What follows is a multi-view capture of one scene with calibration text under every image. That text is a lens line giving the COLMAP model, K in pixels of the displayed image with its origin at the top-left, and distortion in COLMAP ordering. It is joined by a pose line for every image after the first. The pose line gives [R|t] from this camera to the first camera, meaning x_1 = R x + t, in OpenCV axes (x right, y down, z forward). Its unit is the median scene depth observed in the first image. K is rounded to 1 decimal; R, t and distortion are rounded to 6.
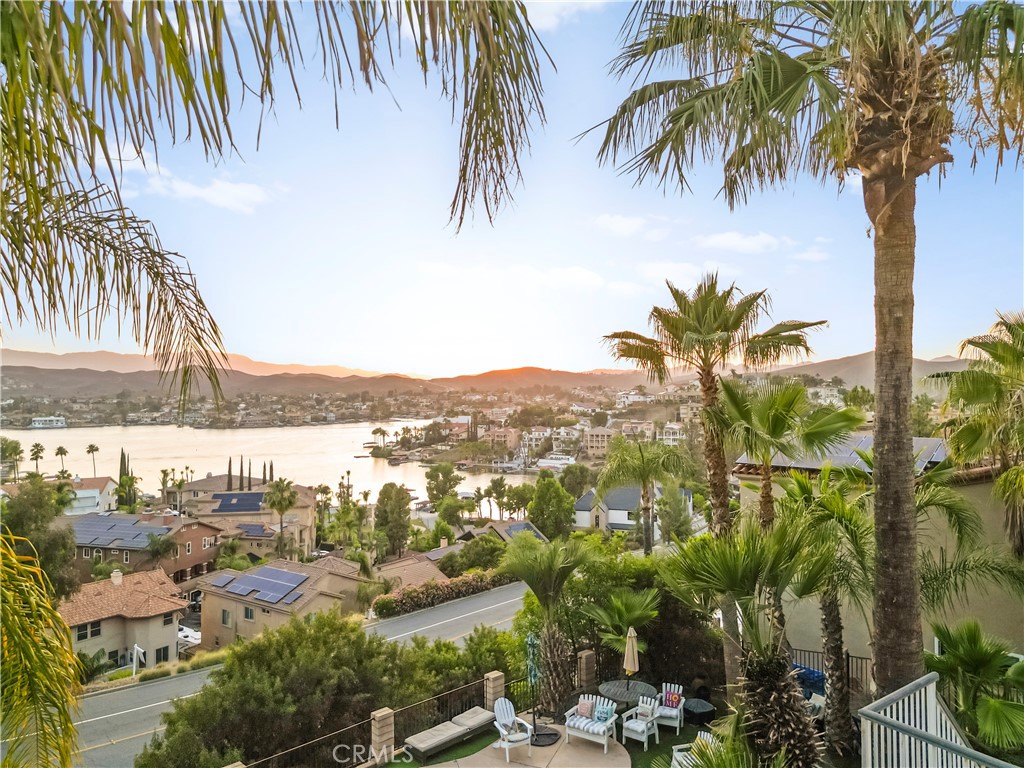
lens RADIAL K [[717.8, 0, 513.6], [0, 717.8, 386.0], [0, 0, 1]] dist [0.081703, -0.092324]
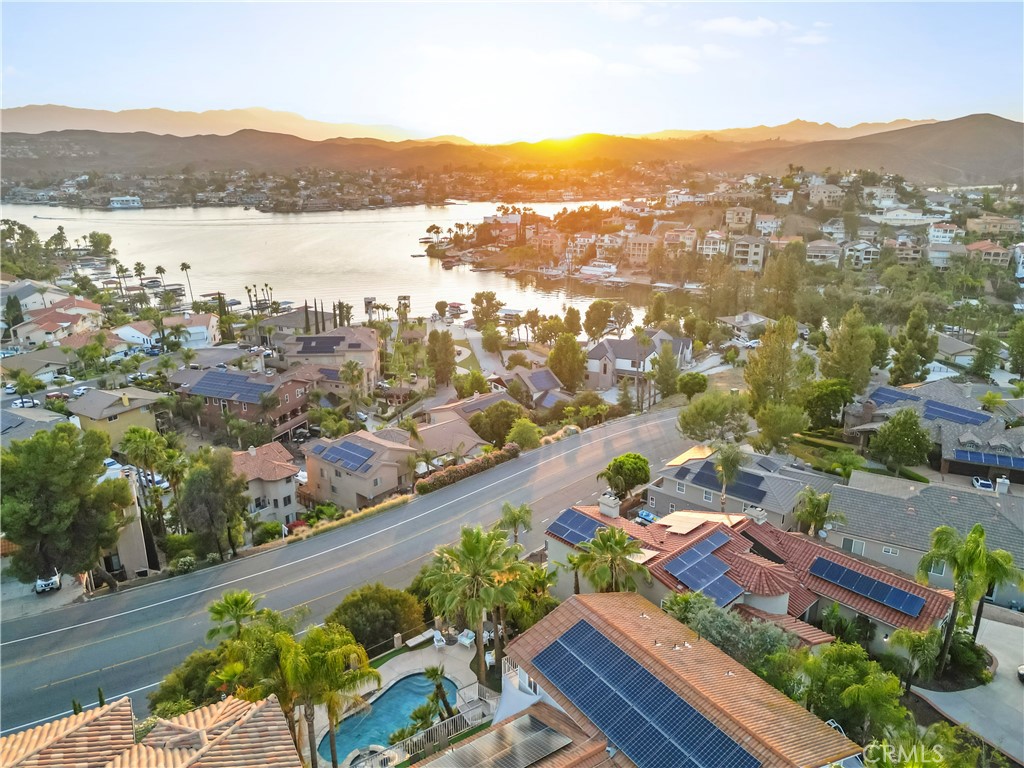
lens RADIAL K [[716.6, 0, 512.0], [0, 716.6, 384.0], [0, 0, 1]] dist [0.069902, -0.065862]
pose [[0.996439, 0.026245, -0.080133, 0.018282], [-0.000005, 0.950345, 0.311200, -0.053194], [0.084321, -0.310091, 0.946960, -0.053873]]
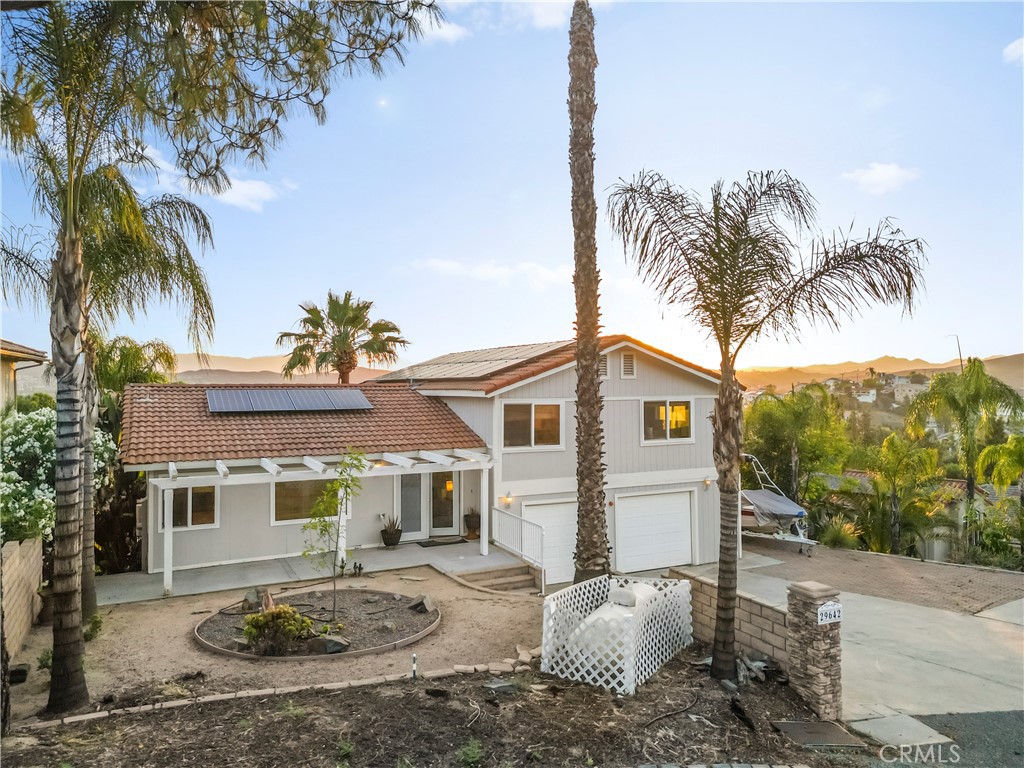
lens RADIAL K [[717.8, 0, 513.6], [0, 717.8, 386.0], [0, 0, 1]] dist [0.081703, -0.092324]
pose [[0.979233, -0.004716, -0.202685, 0.039283], [0.004980, 0.999987, 0.000796, -0.003145], [0.202679, -0.001789, 0.979244, -0.048849]]
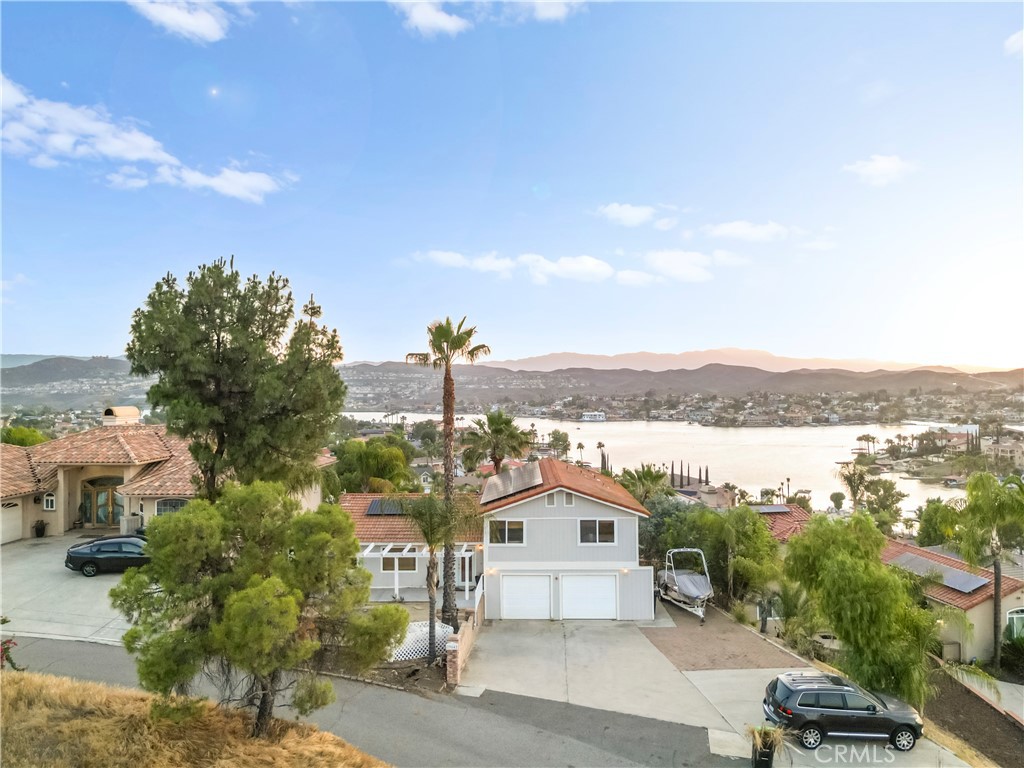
lens RADIAL K [[717.7, 0, 512.0], [0, 717.7, 384.0], [0, 0, 1]] dist [0.069982, -0.063131]
pose [[0.768888, -0.005681, -0.639359, 0.081373], [0.008368, 0.999964, 0.001179, -0.016681], [0.639329, -0.006257, 0.768908, -0.067020]]
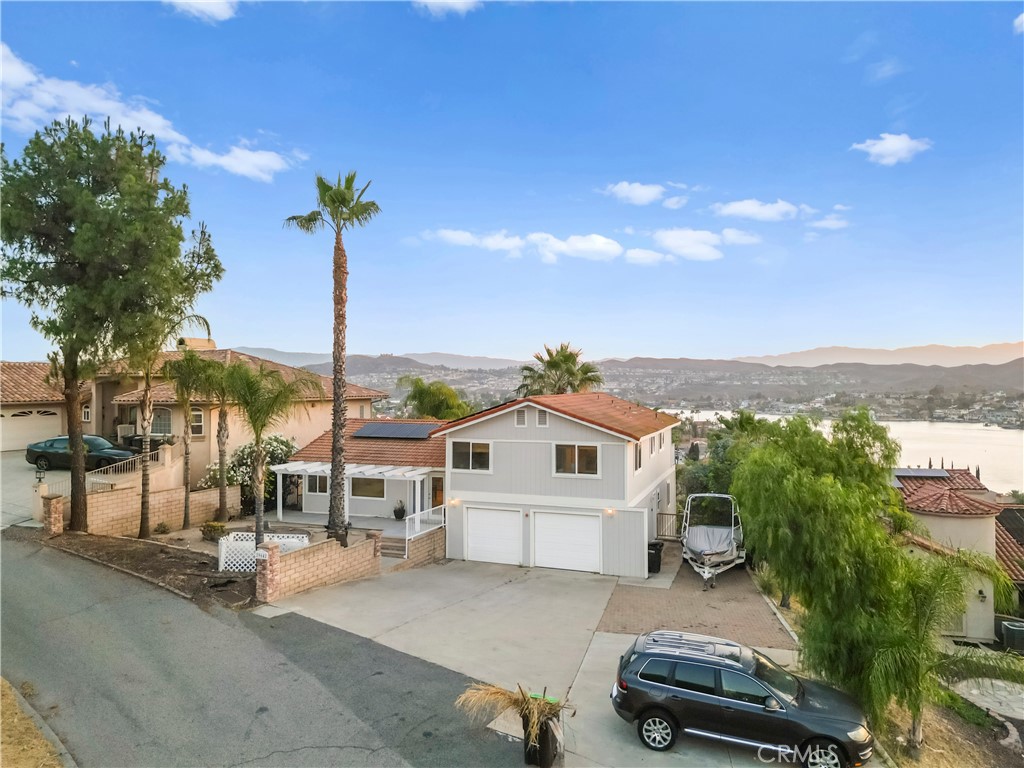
lens RADIAL K [[715.5, 0, 513.1], [0, 715.5, 383.0], [0, 0, 1]] dist [0.084847, -0.093406]
pose [[0.509026, 0.000625, -0.860751, 0.088104], [0.002962, 0.999993, 0.002478, -0.007456], [0.860746, -0.003811, 0.509020, -0.037631]]
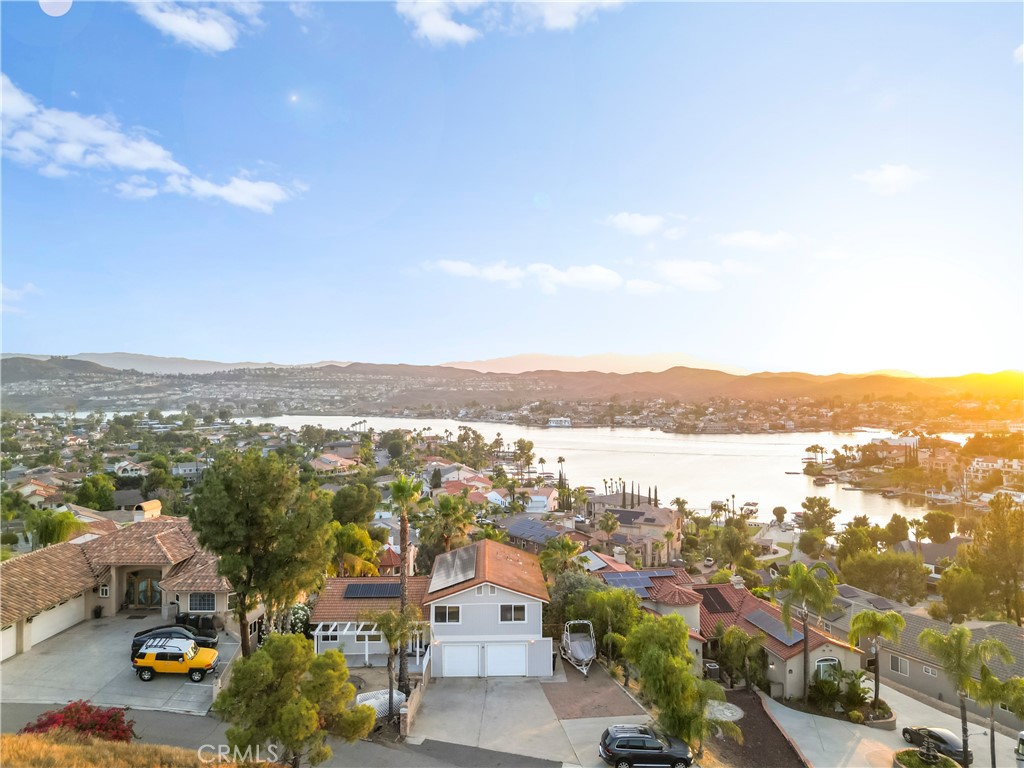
lens RADIAL K [[716.6, 0, 512.0], [0, 716.6, 384.0], [0, 0, 1]] dist [0.069902, -0.065862]
pose [[0.796058, -0.002677, -0.605215, 0.103634], [0.003957, 0.999992, 0.000782, -0.034588], [0.605208, -0.003017, 0.796062, -0.087076]]
